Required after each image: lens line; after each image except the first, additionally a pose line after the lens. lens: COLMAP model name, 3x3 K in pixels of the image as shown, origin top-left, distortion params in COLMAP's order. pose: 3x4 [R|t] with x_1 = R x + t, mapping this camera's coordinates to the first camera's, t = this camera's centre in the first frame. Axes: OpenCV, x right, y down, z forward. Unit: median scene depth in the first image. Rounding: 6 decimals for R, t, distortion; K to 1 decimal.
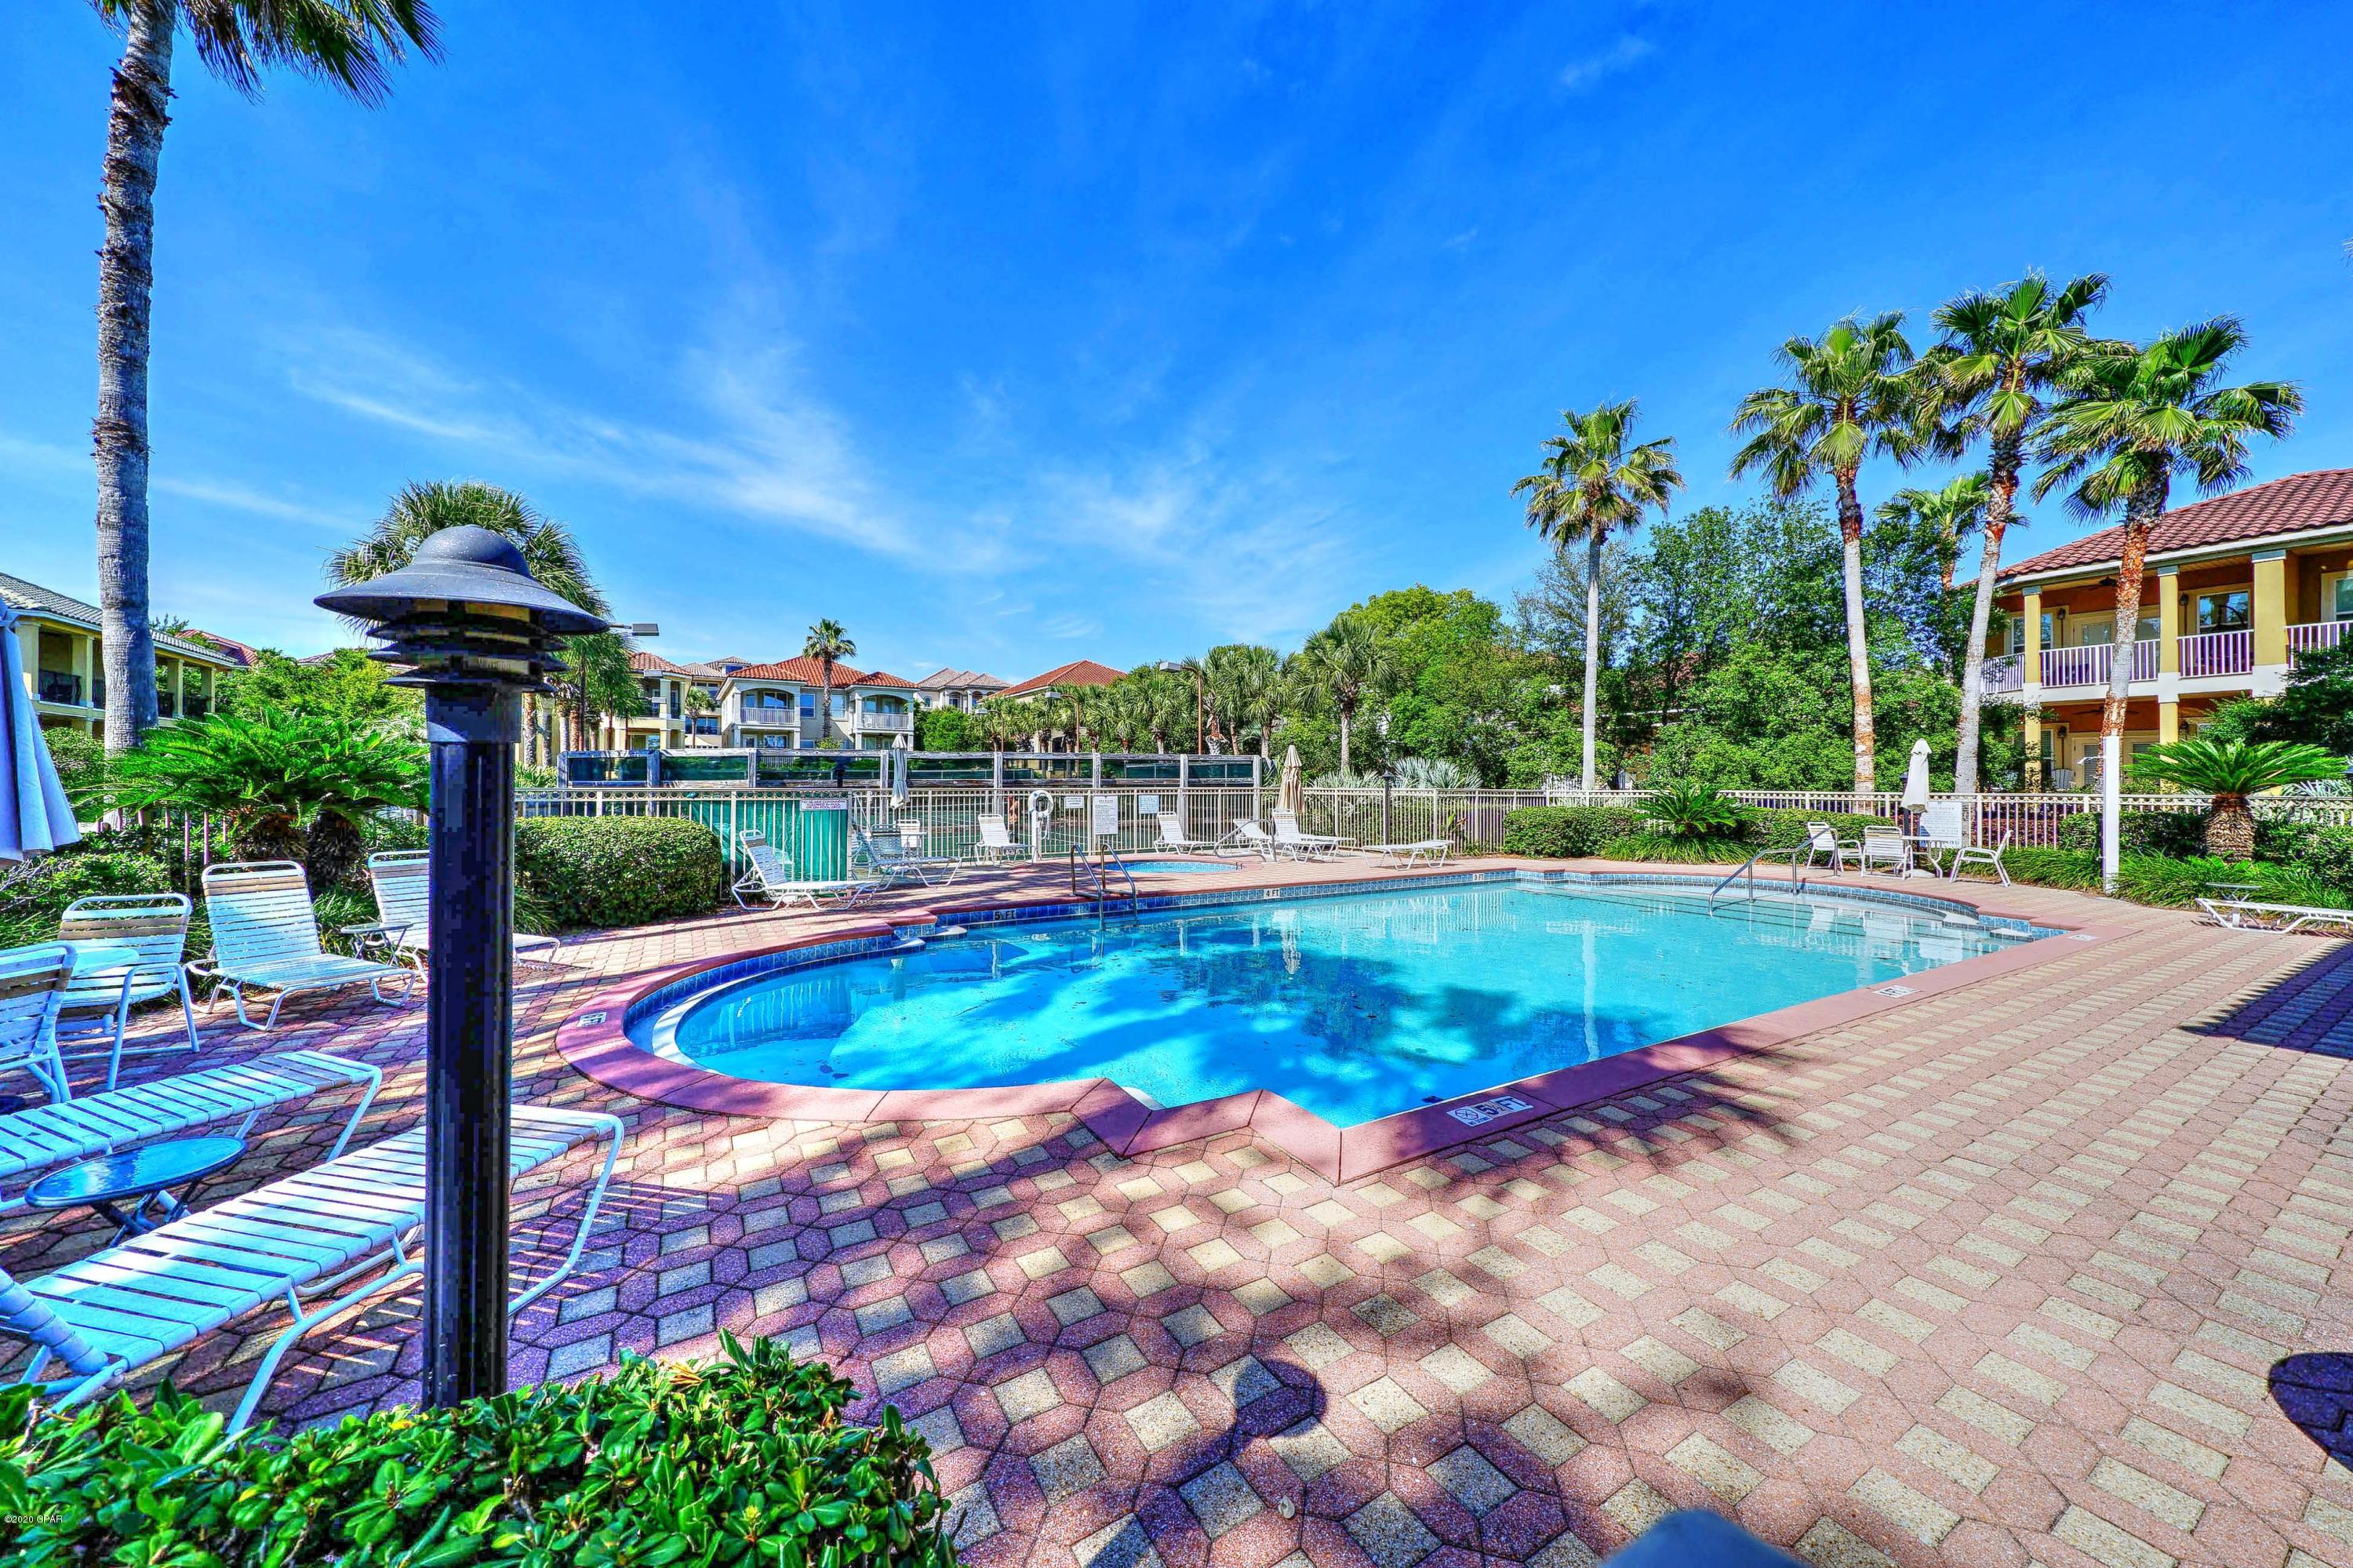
lens RADIAL K [[800.0, 0, 1145.0], [0, 800.0, 797.2], [0, 0, 1]] dist [0.001126, 0.000114]
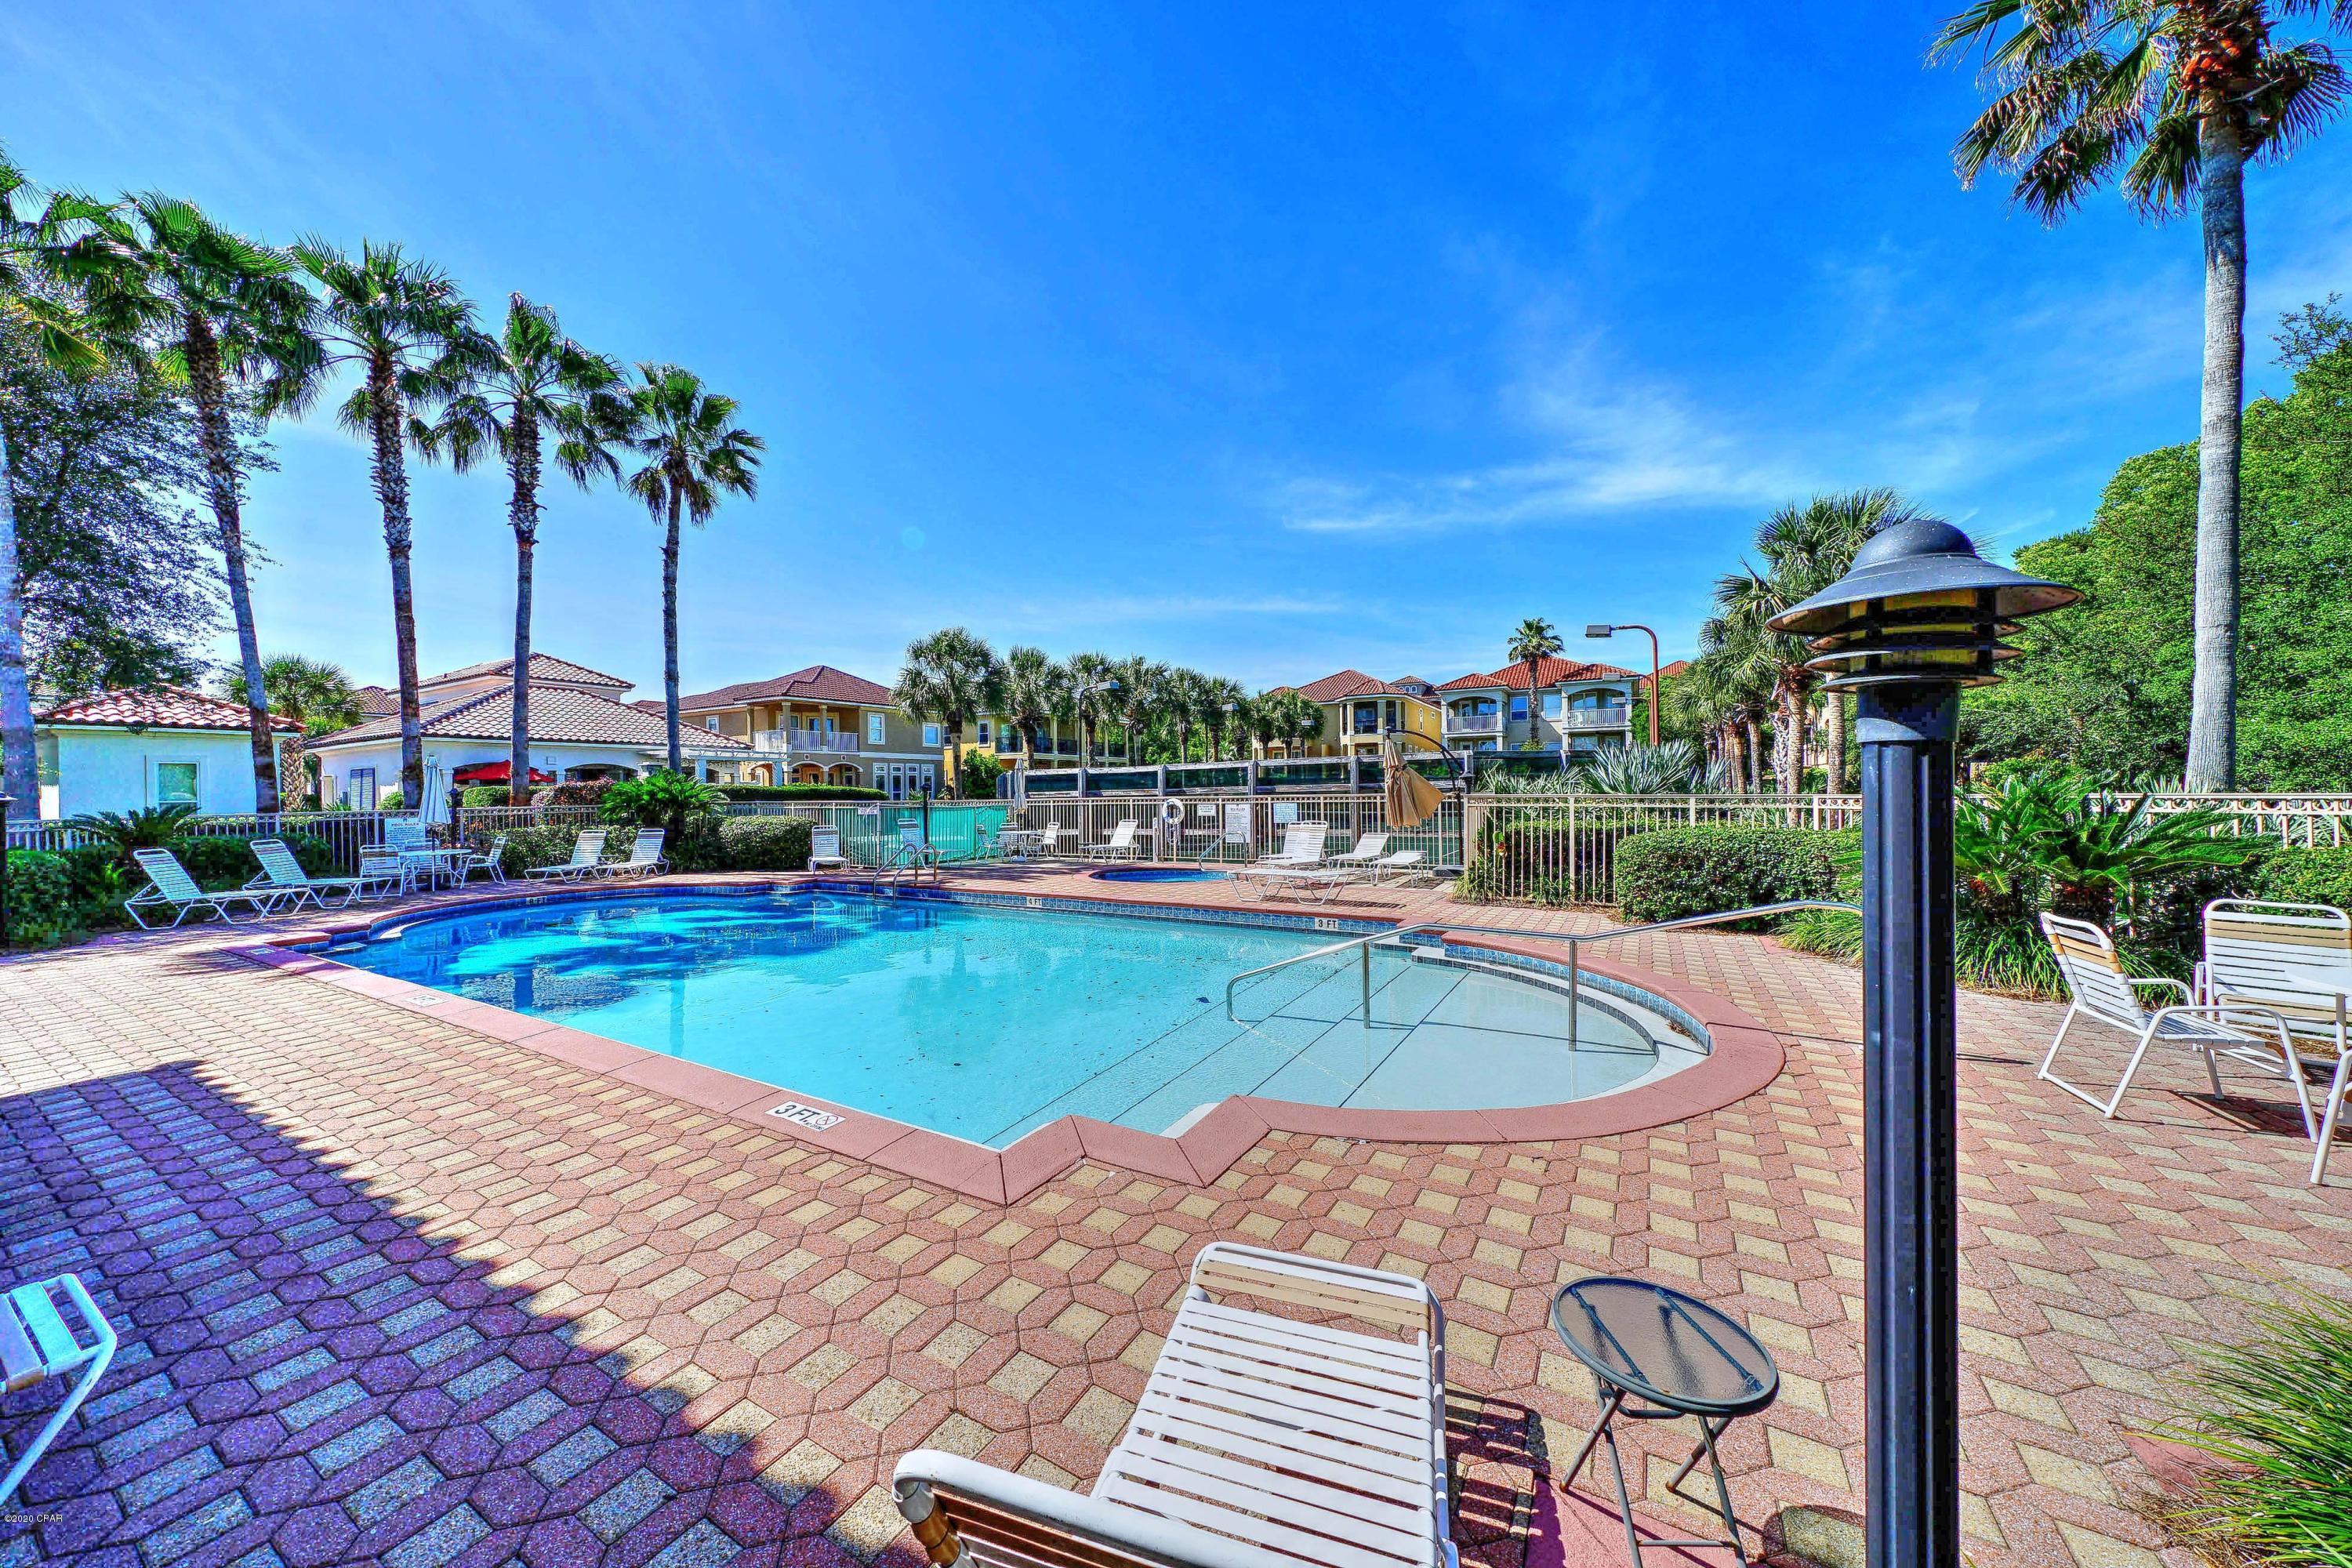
lens RADIAL K [[799.5, 0, 1176.0], [0, 799.5, 784.0], [0, 0, 1]] dist [-0.000419, -0.000006]
pose [[0.501583, -0.017473, -0.864933, 0.193832], [0.001193, 0.999809, -0.019505, -0.001614], [0.865109, 0.008752, 0.501508, 0.110523]]
